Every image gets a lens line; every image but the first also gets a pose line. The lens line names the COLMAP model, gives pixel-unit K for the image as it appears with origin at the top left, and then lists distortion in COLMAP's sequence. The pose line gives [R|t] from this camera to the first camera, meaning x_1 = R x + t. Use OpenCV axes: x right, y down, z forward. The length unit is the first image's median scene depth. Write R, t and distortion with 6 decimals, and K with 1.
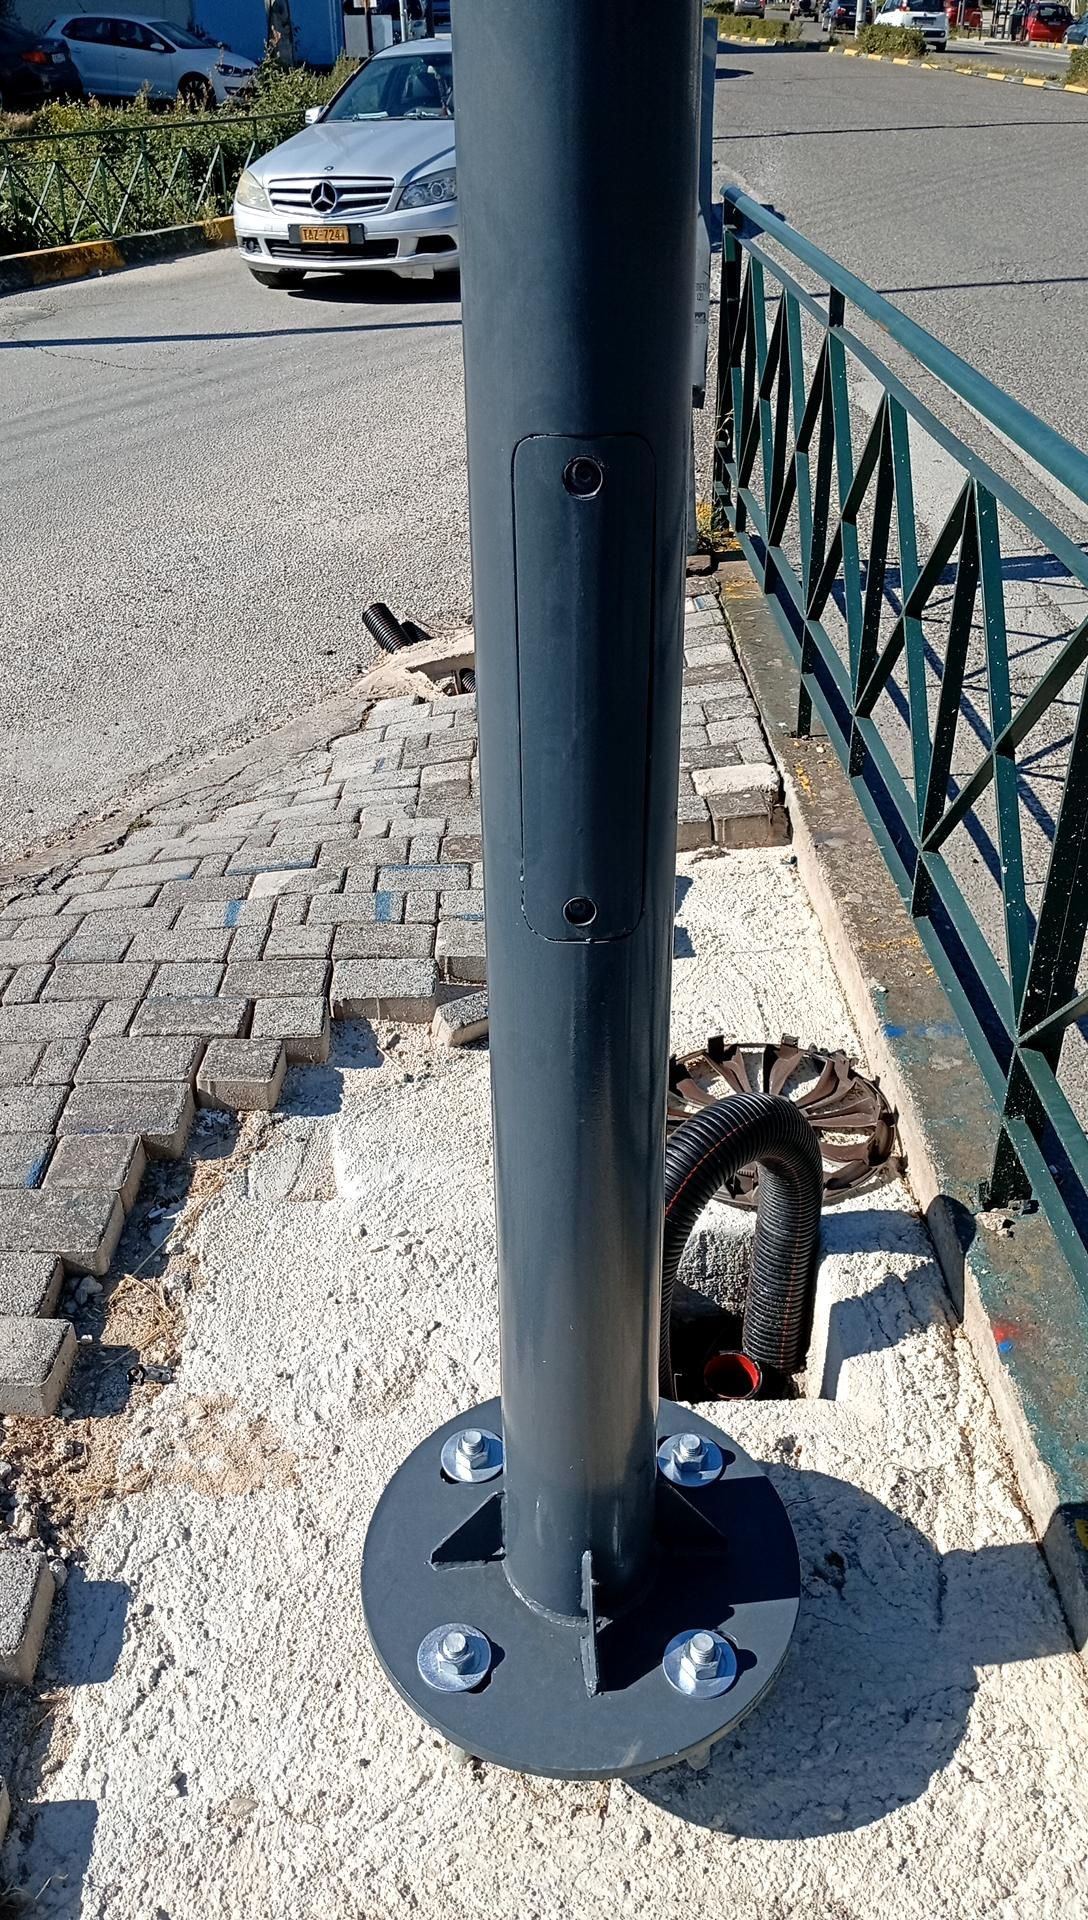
lens RADIAL K [[1436.7, 0, 544.0], [0, 1436.7, 960.0], [0, 0, 1]] dist [0.096751, -0.213958]
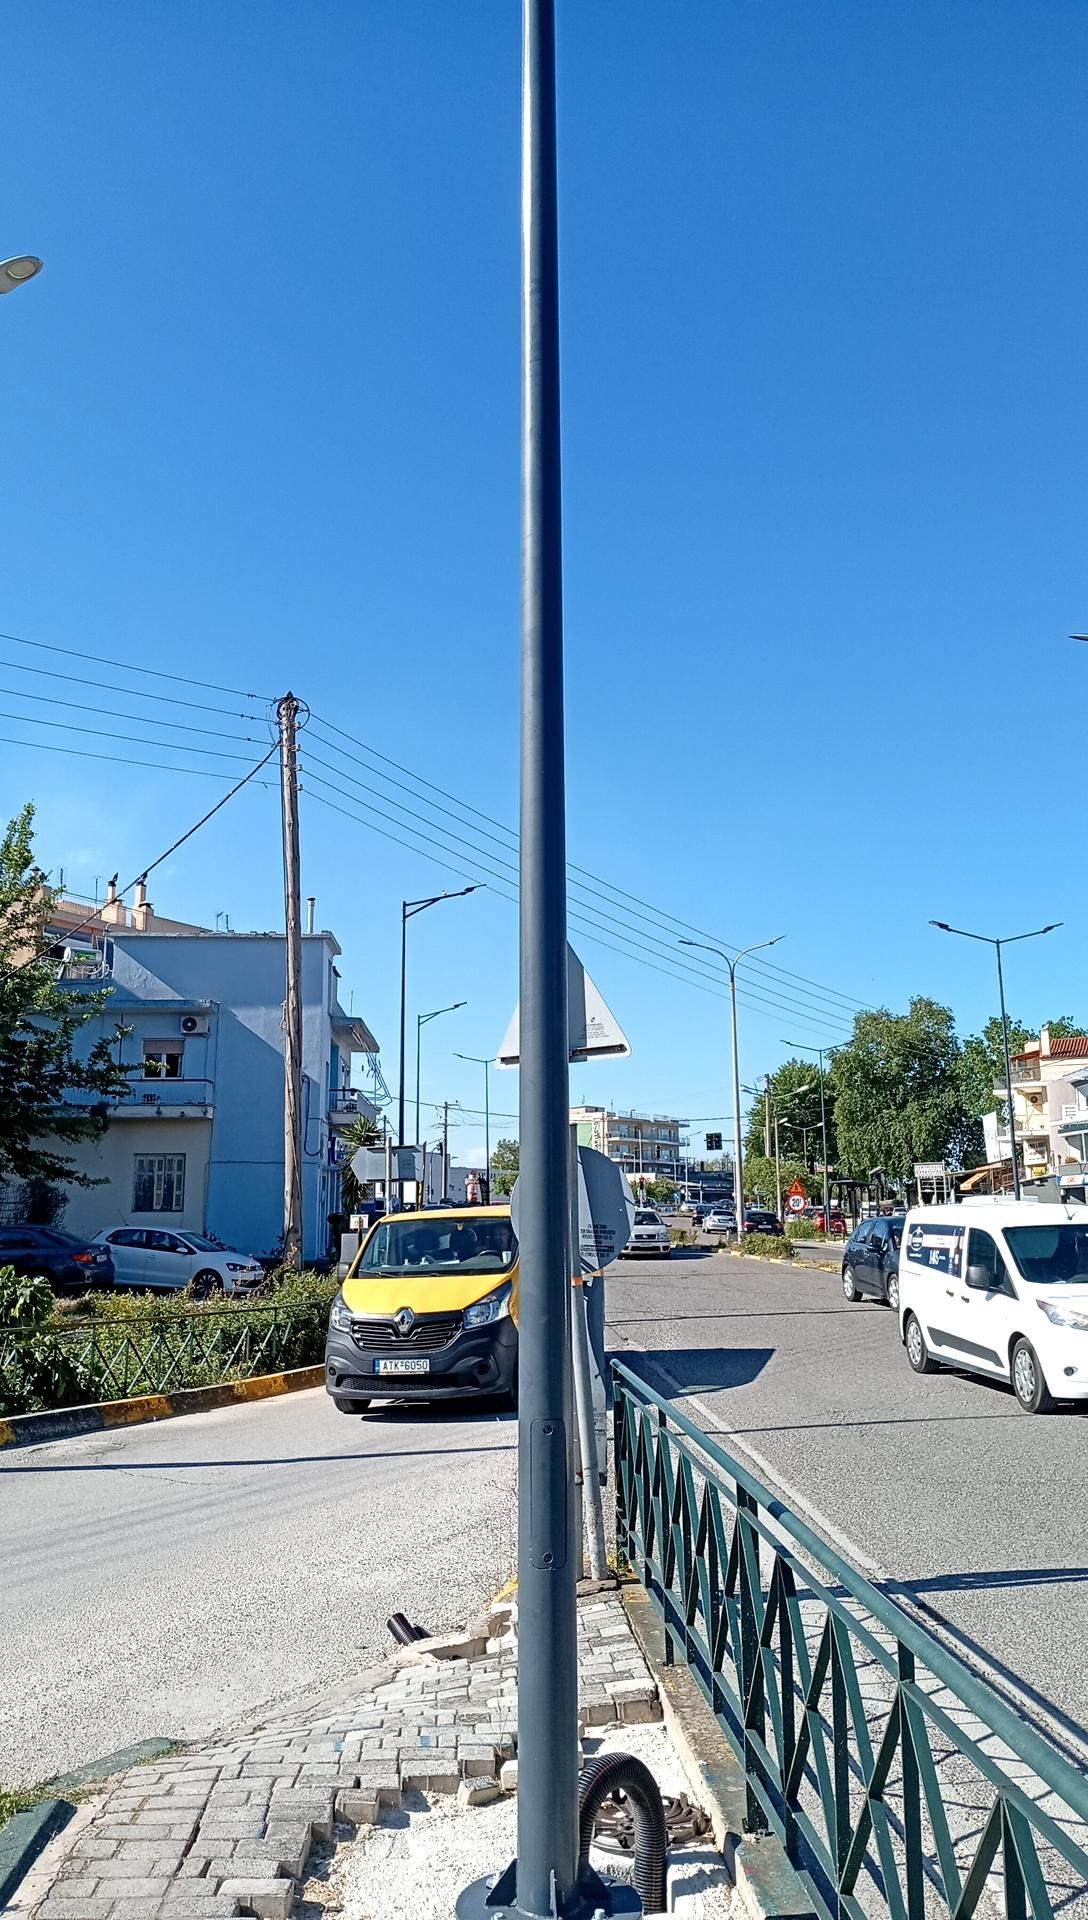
lens RADIAL K [[1511.9, 0, 563.0], [0, 1511.9, 949.2], [0, 0, 1]] dist [0.003378, -0.041863]
pose [[0.998599, 0.015243, 0.050672, -0.046991], [0.023488, 0.730419, -0.682595, 0.453176], [-0.047417, 0.682829, 0.729038, -0.874349]]
